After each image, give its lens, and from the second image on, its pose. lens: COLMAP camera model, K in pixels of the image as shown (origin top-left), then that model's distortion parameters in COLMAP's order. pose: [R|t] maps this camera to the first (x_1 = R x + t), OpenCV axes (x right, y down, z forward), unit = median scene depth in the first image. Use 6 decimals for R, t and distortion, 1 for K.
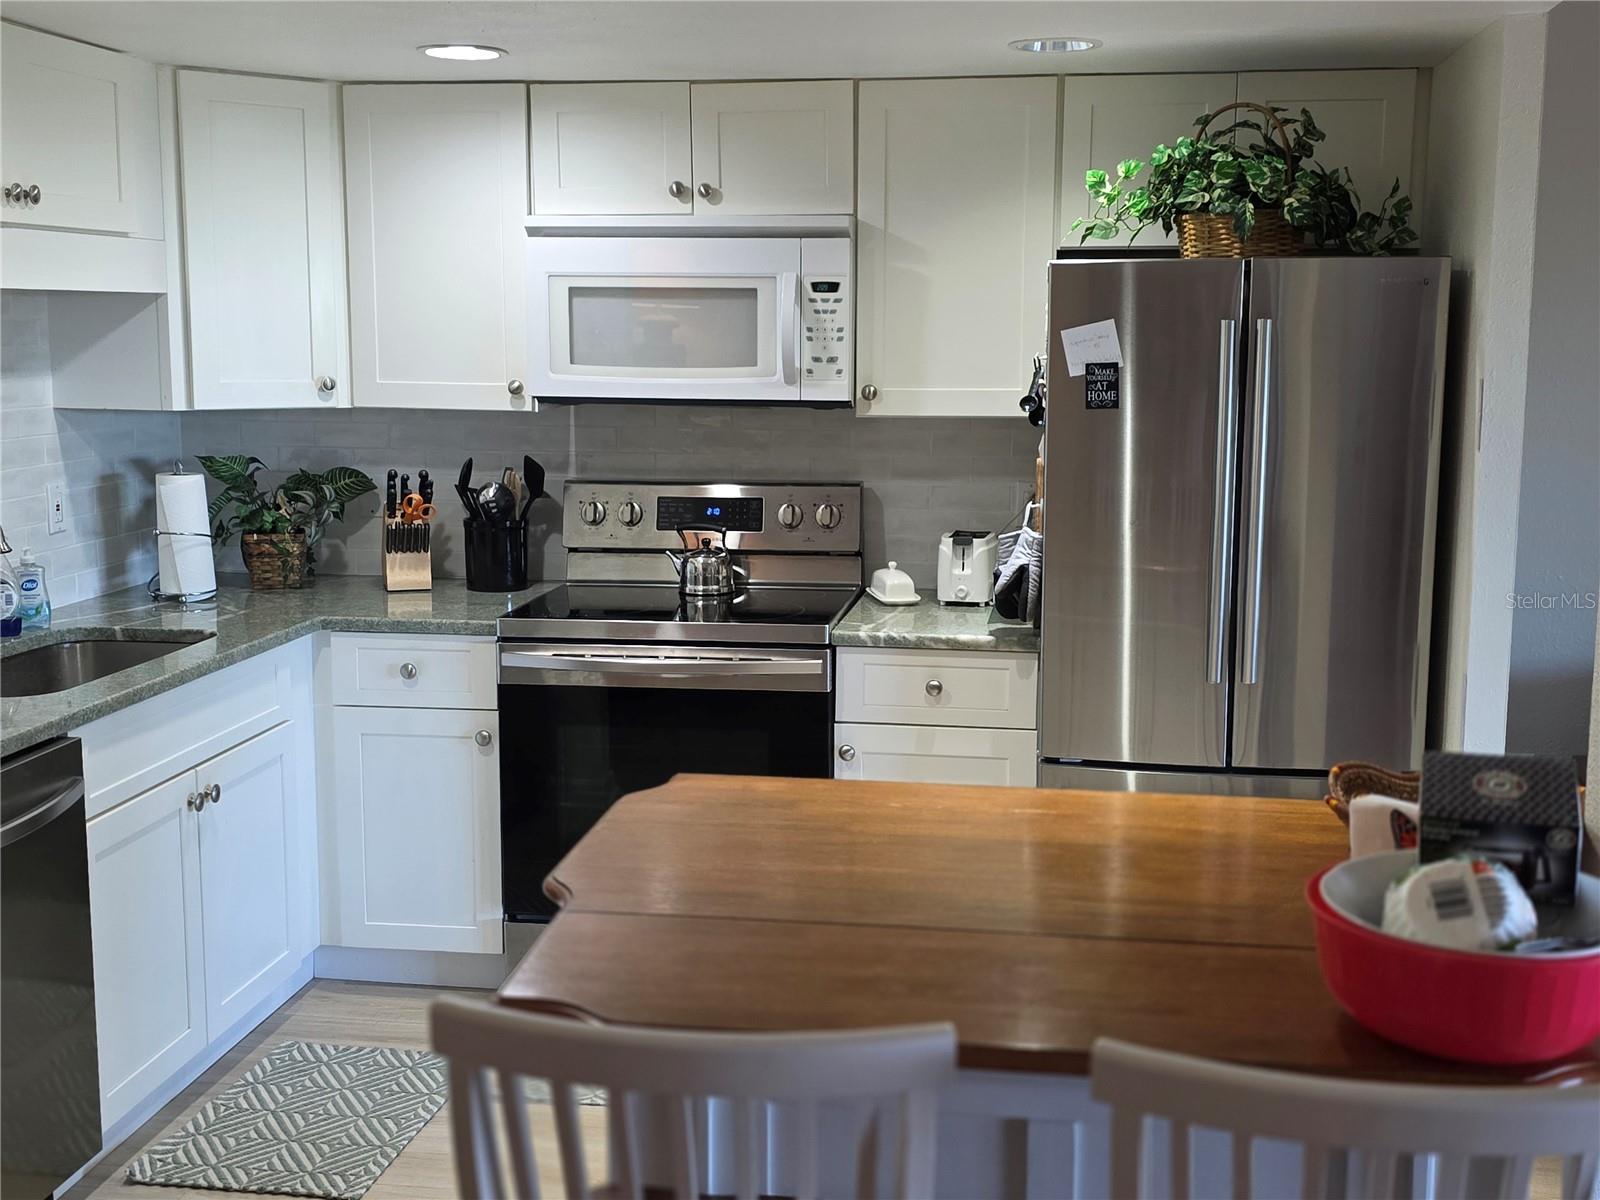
lens RADIAL K [[1845.5, 0, 801.6], [0, 1845.5, 628.5], [0, 0, 1]] dist [0.100071, -0.144311]
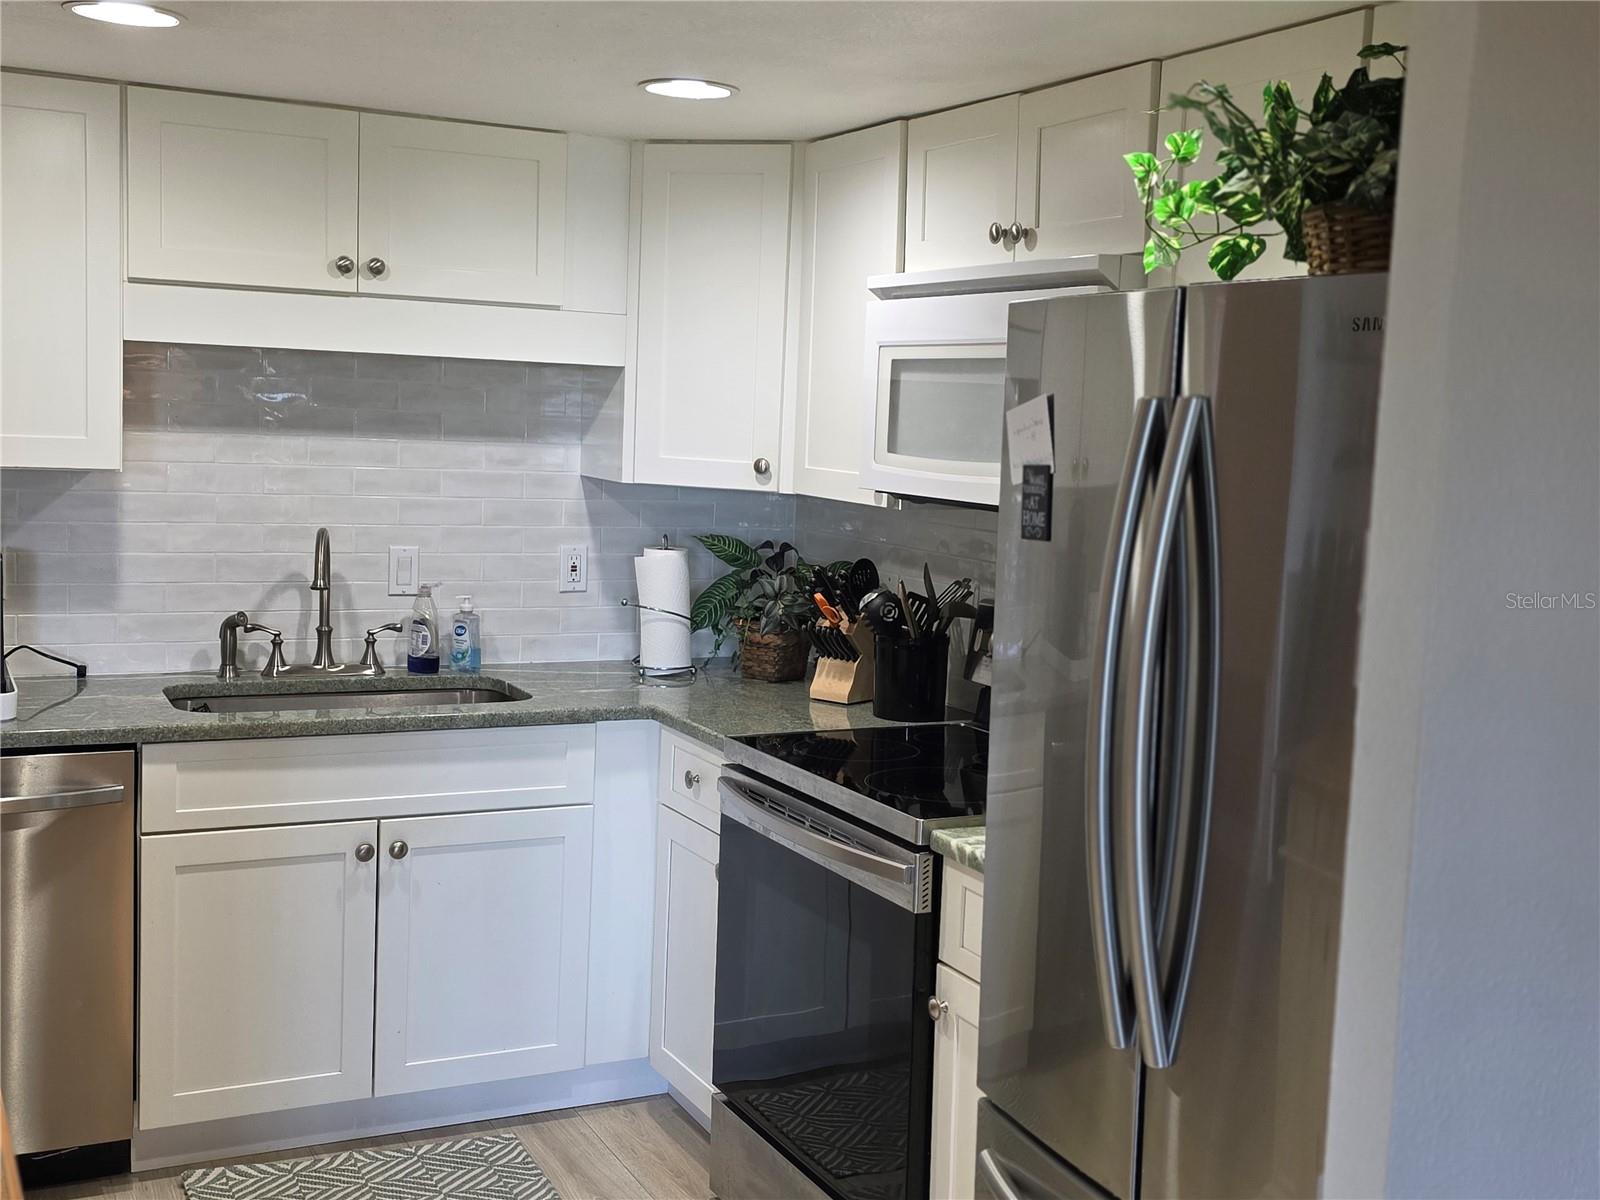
lens RADIAL K [[1845.5, 0, 801.6], [0, 1845.5, 628.5], [0, 0, 1]] dist [0.100071, -0.144311]
pose [[0.555317, 0.119212, -0.823050, 0.538776], [-0.177636, 0.983836, 0.022648, -0.078492], [0.812446, 0.133626, 0.567517, 0.519727]]
